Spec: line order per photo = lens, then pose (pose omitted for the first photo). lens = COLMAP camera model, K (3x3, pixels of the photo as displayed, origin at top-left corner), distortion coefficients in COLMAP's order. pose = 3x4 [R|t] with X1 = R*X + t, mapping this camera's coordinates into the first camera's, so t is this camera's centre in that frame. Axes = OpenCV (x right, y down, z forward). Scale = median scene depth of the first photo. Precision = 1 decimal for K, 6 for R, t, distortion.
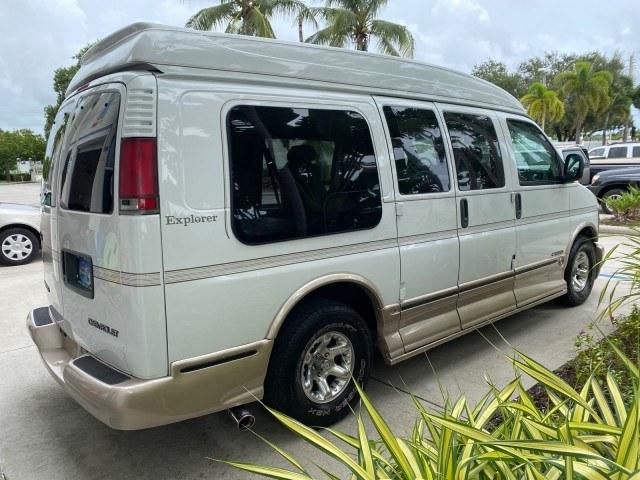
lens RADIAL K [[492.6, 0, 316.3], [0, 492.6, 238.4], [0, 0, 1]] dist [0.024481, -0.022547]
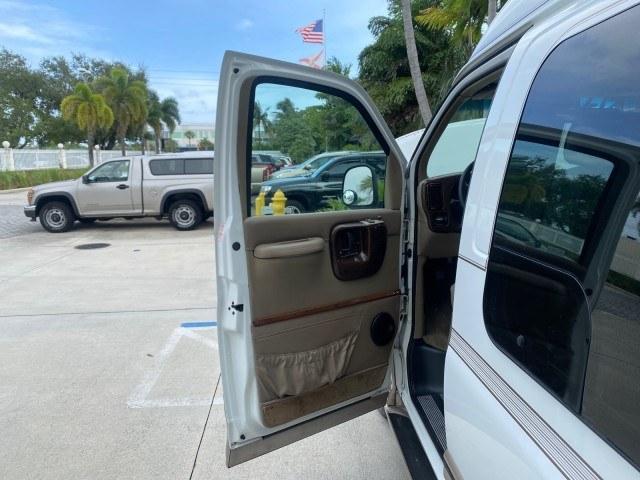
lens RADIAL K [[492.6, 0, 321.5], [0, 492.6, 244.2], [0, 0, 1]] dist [0.024481, -0.022547]
pose [[0.598322, -0.116515, 0.792739, -0.033264], [0.121564, 0.991118, 0.053922, -0.015384], [-0.791981, 0.064106, 0.607171, 0.096815]]
